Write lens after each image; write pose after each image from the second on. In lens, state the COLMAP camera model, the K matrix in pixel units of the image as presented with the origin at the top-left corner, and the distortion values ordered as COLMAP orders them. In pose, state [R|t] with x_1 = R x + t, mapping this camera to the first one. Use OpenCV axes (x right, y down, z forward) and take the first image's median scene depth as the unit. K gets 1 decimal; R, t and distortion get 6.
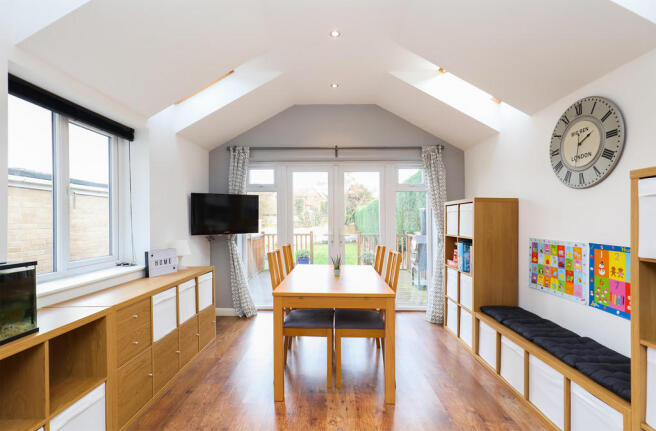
lens RADIAL K [[305.9, 0, 328.5], [0, 305.9, 217.2], [0, 0, 1]] dist [-0.004615, -0.001099]
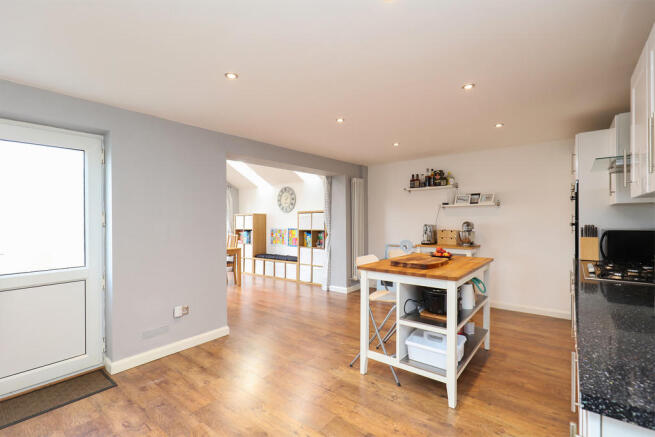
lens RADIAL K [[305.5, 0, 326.5], [0, 305.5, 218.7], [0, 0, 1]] dist [-0.004615, -0.001099]
pose [[0.617589, 0.002853, 0.786496, -1.442304], [0.002239, 0.999983, -0.005385, -0.004910], [-0.786498, 0.005086, 0.617572, -1.341760]]
